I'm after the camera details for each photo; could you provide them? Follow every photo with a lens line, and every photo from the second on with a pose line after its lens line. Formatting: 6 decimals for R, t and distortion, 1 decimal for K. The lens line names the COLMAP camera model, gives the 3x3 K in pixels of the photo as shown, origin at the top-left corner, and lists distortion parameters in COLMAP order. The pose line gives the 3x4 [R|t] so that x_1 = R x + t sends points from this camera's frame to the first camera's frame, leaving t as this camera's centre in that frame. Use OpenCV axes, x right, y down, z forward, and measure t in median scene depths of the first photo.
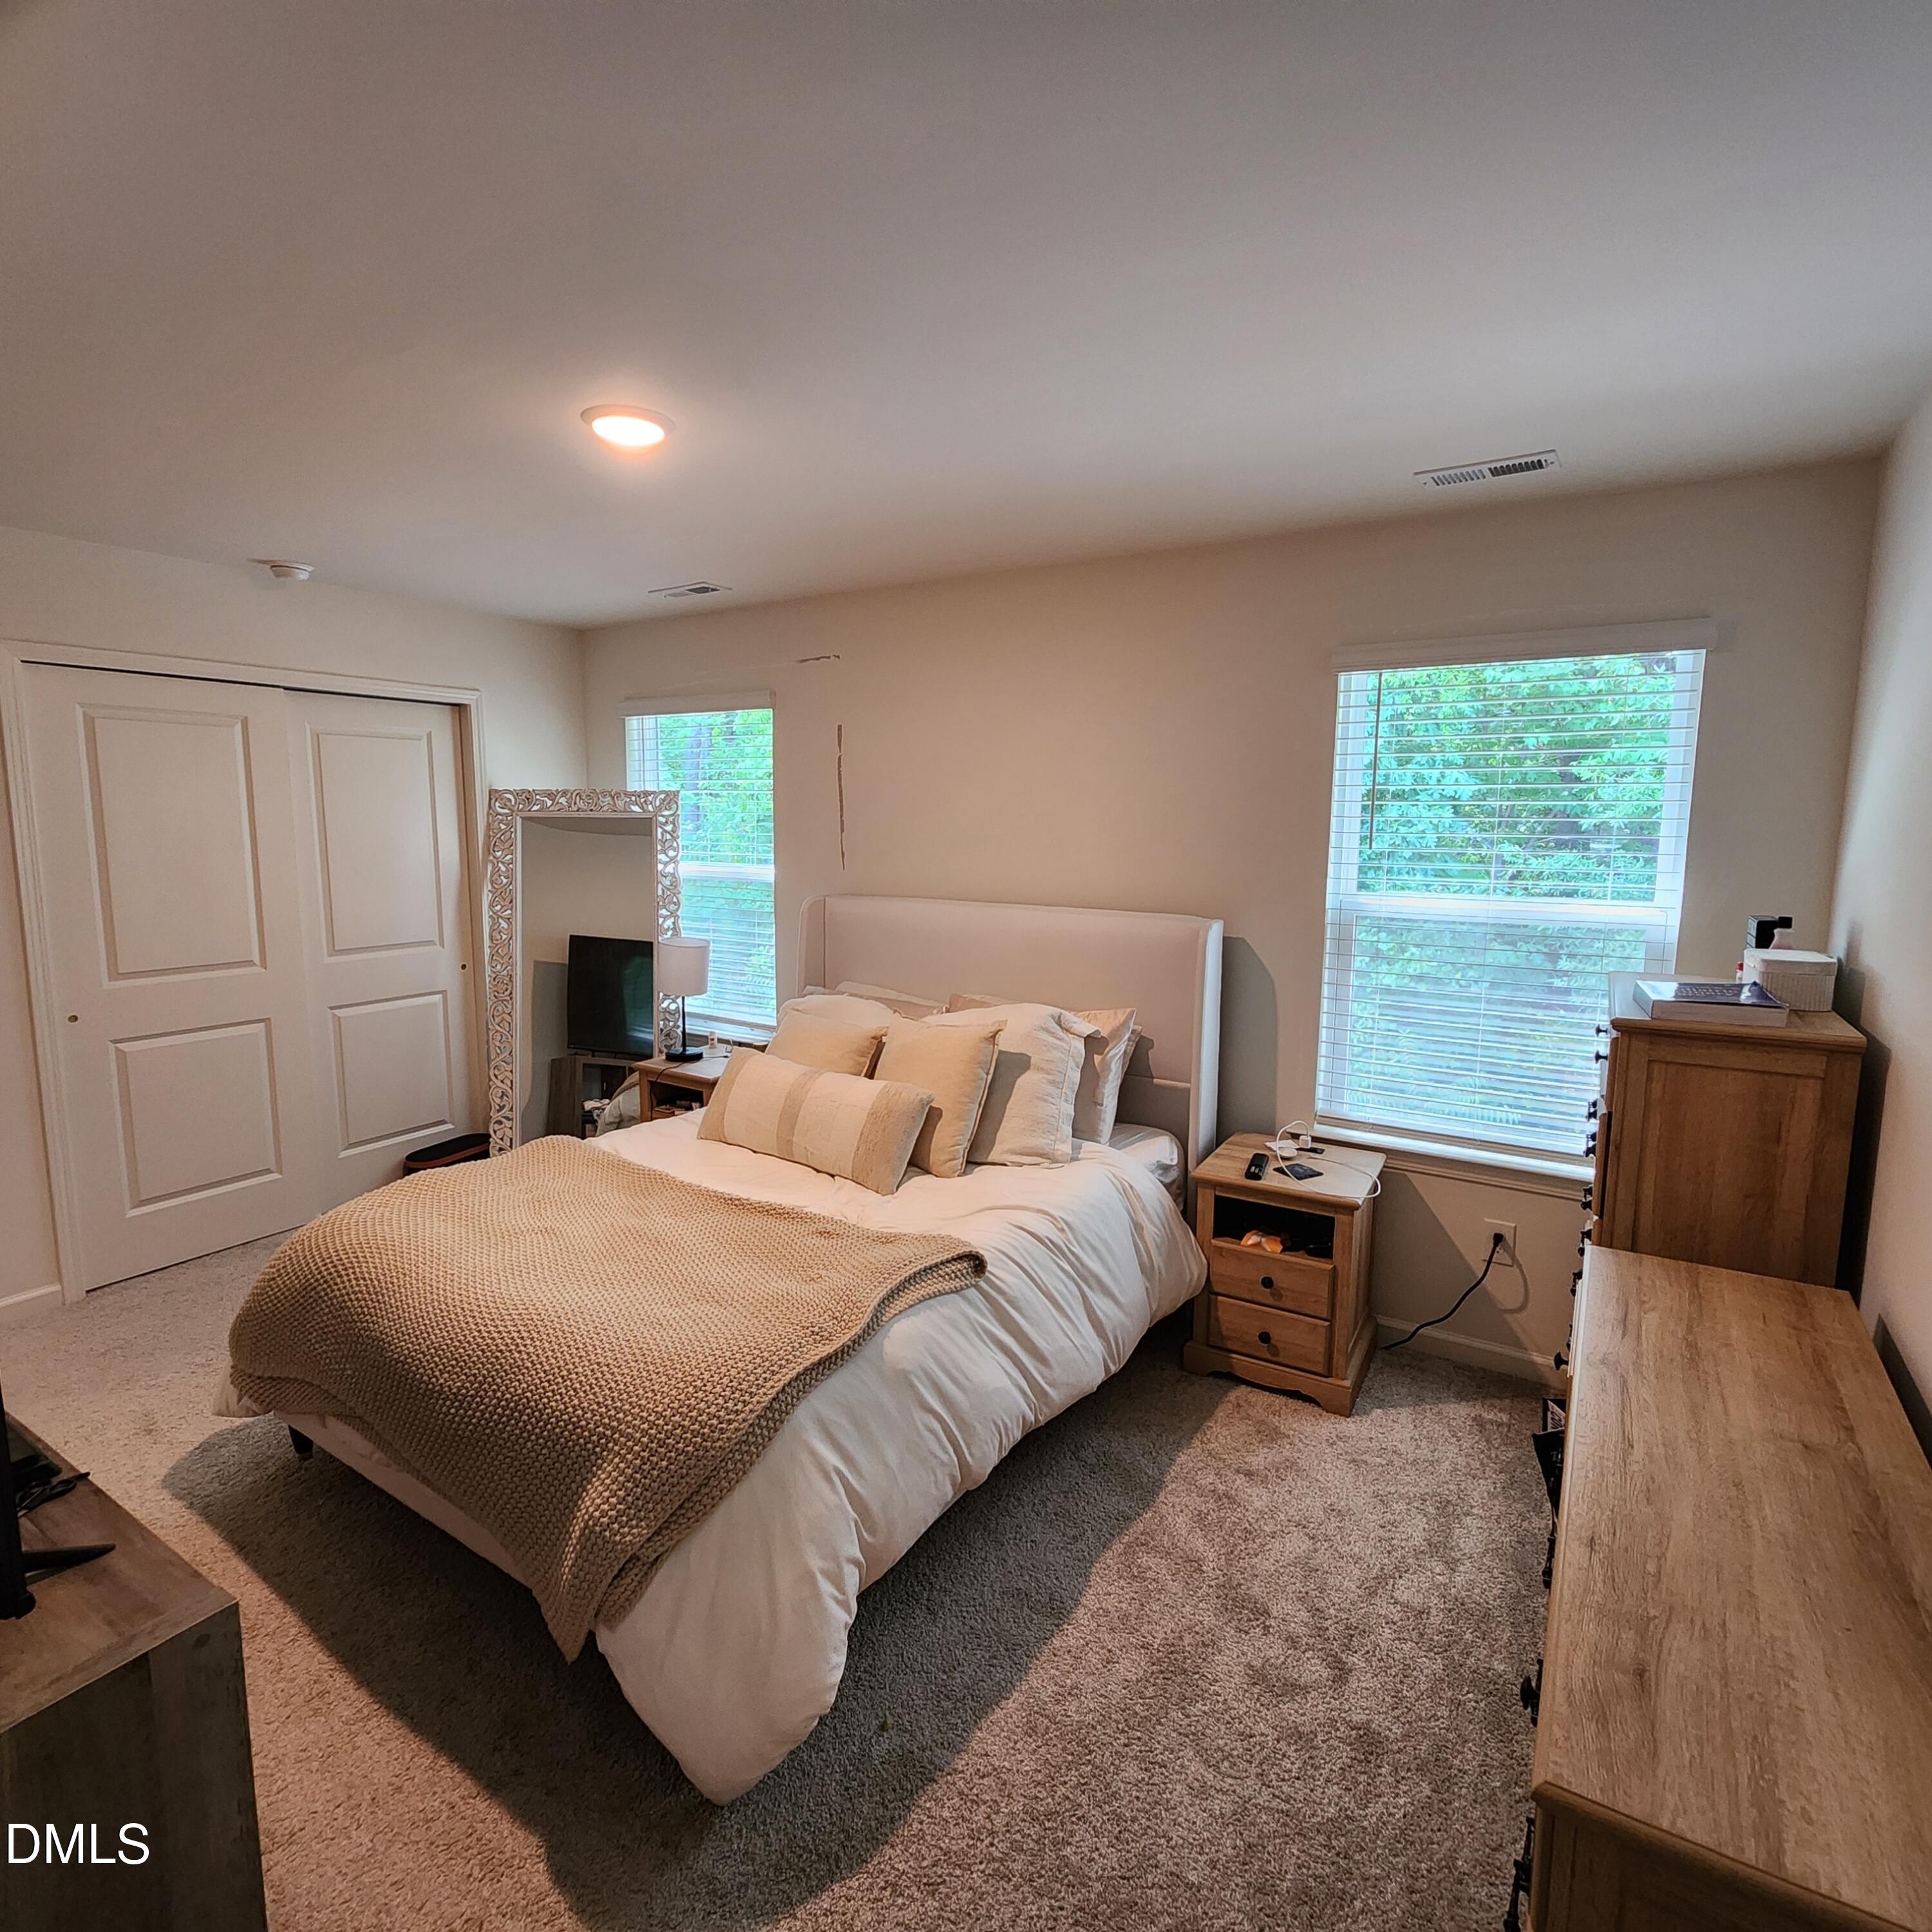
lens RADIAL K [[1036.3, 0, 959.8], [0, 1036.3, 953.5], [0, 0, 1]] dist [-0.000441, 0.000090]
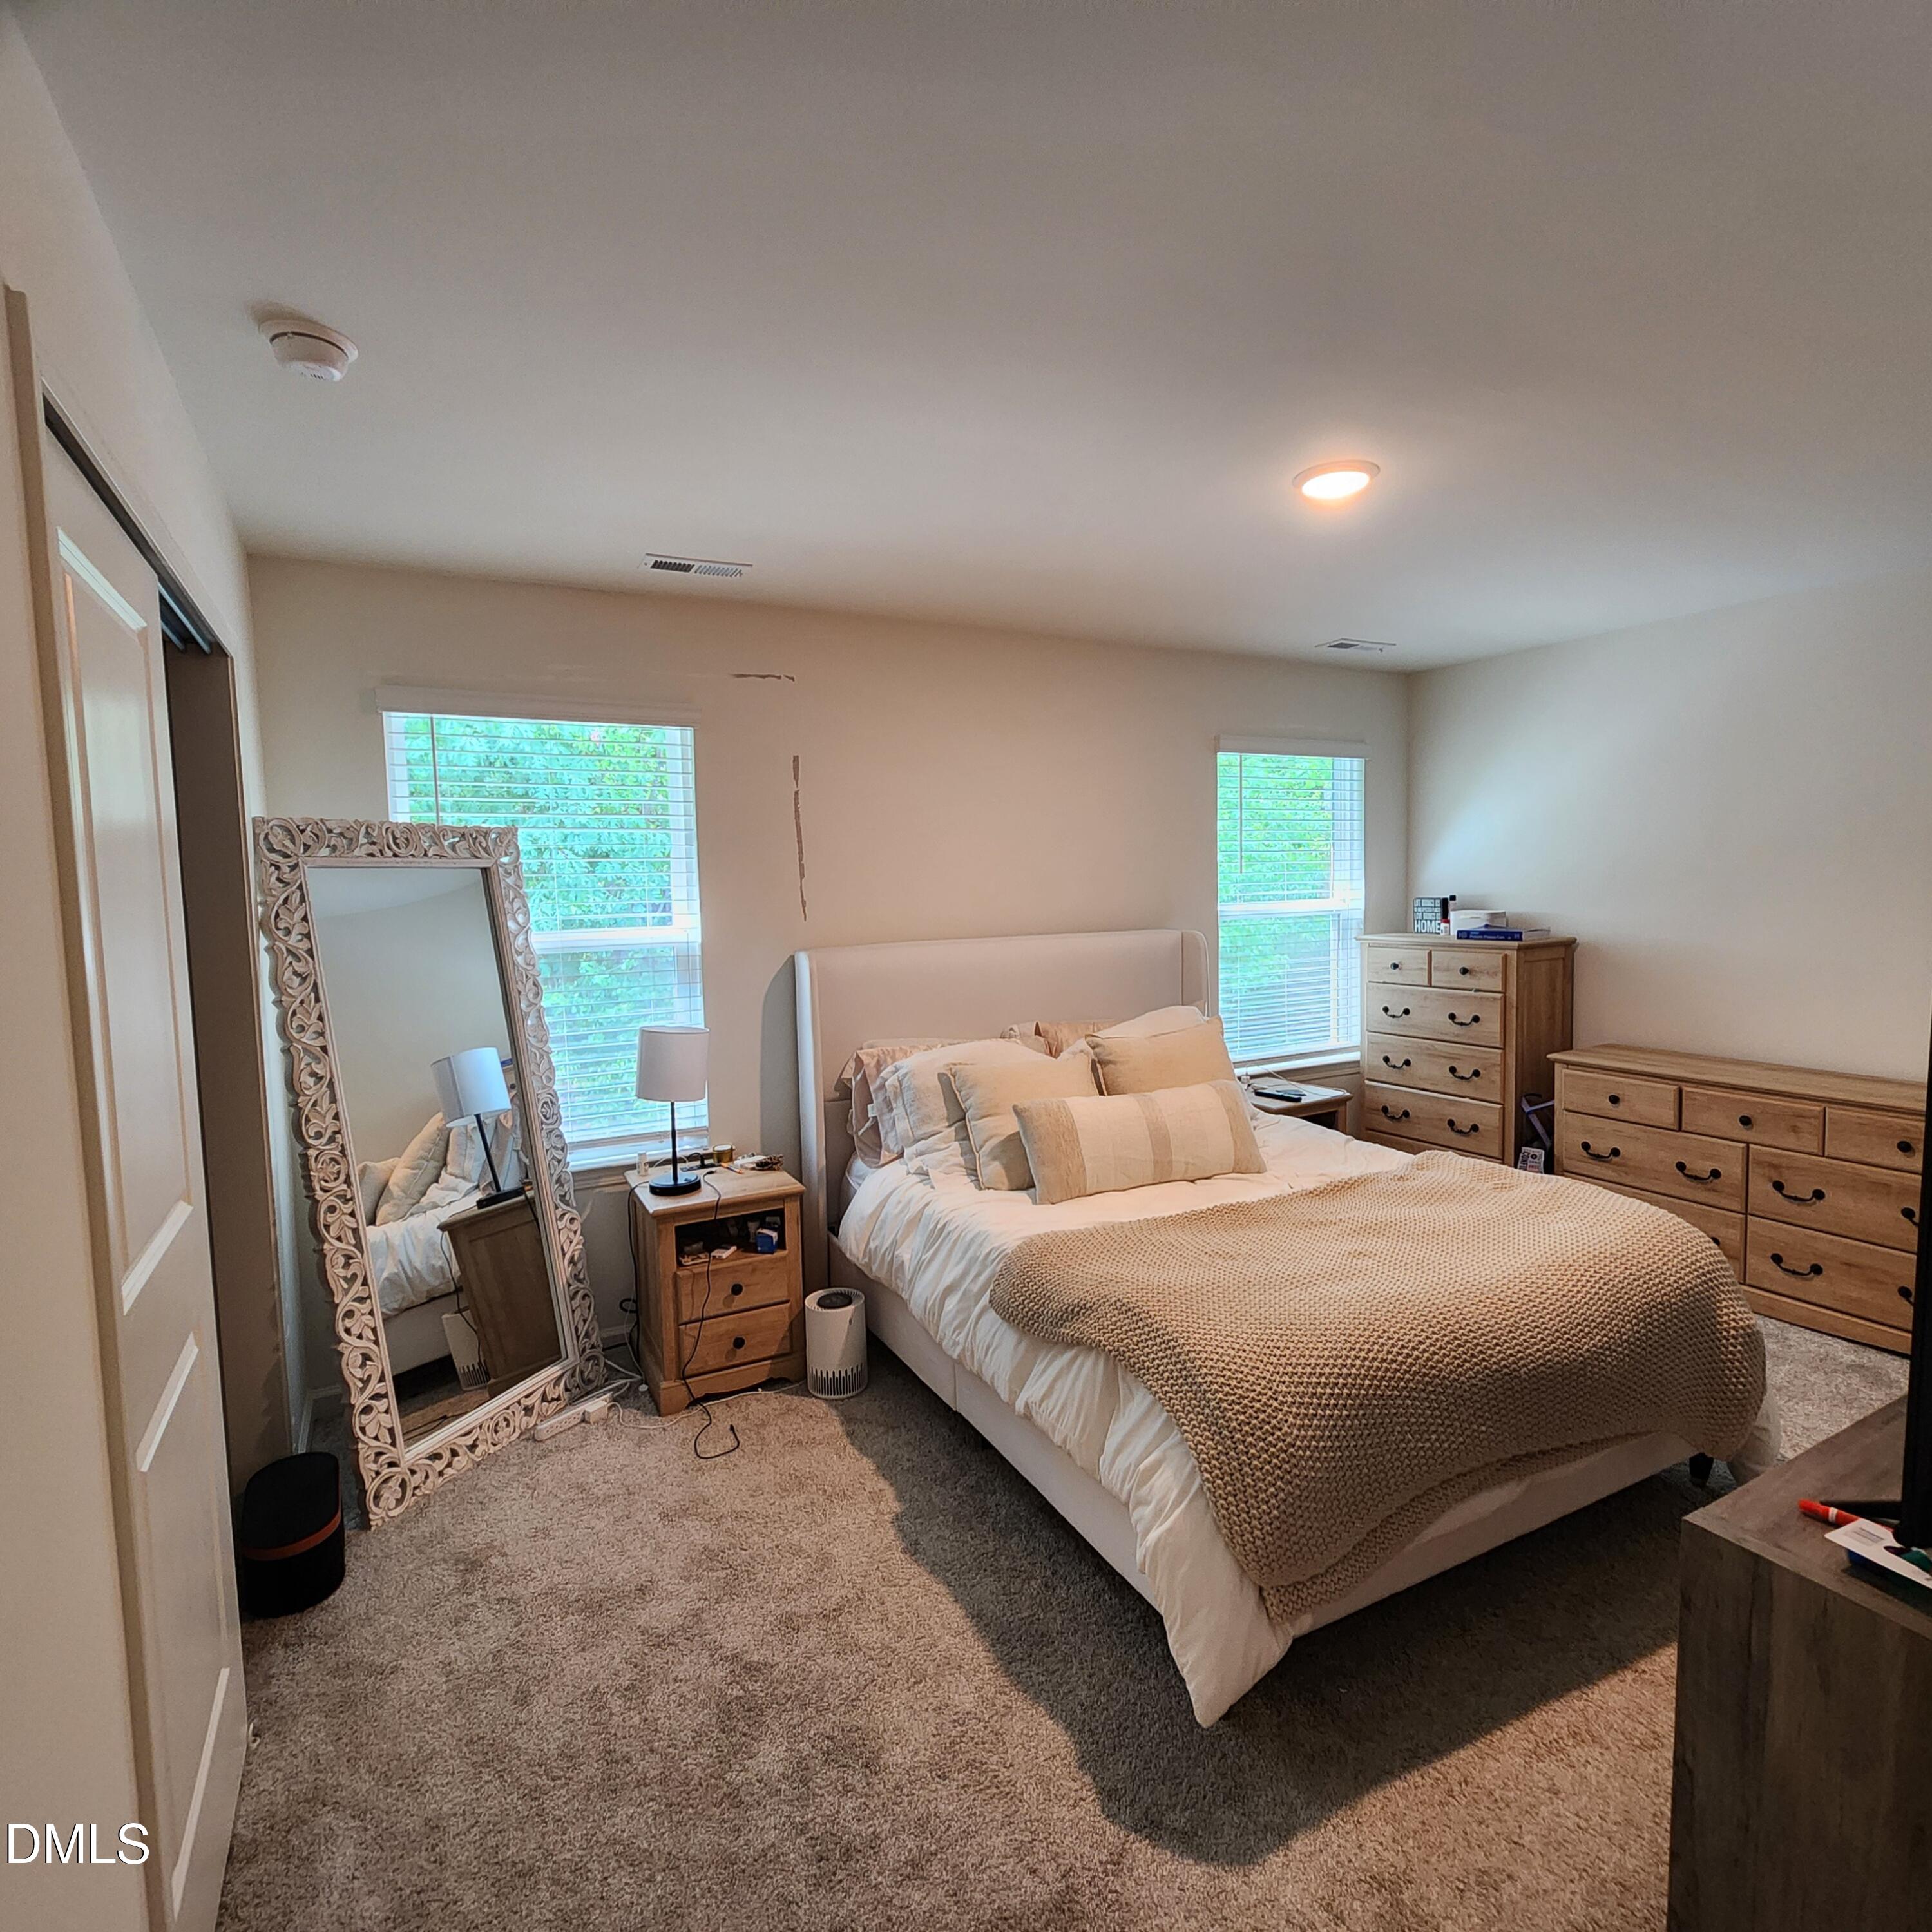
lens RADIAL K [[1076.6, 0, 962.1], [0, 1076.6, 933.4], [0, 0, 1]] dist [-0.000754, 0.000442]
pose [[0.486272, -0.069711, 0.871022, -0.851663], [0.135693, 0.990745, 0.003539, -0.055675], [-0.863207, 0.116471, 0.491231, 0.447638]]
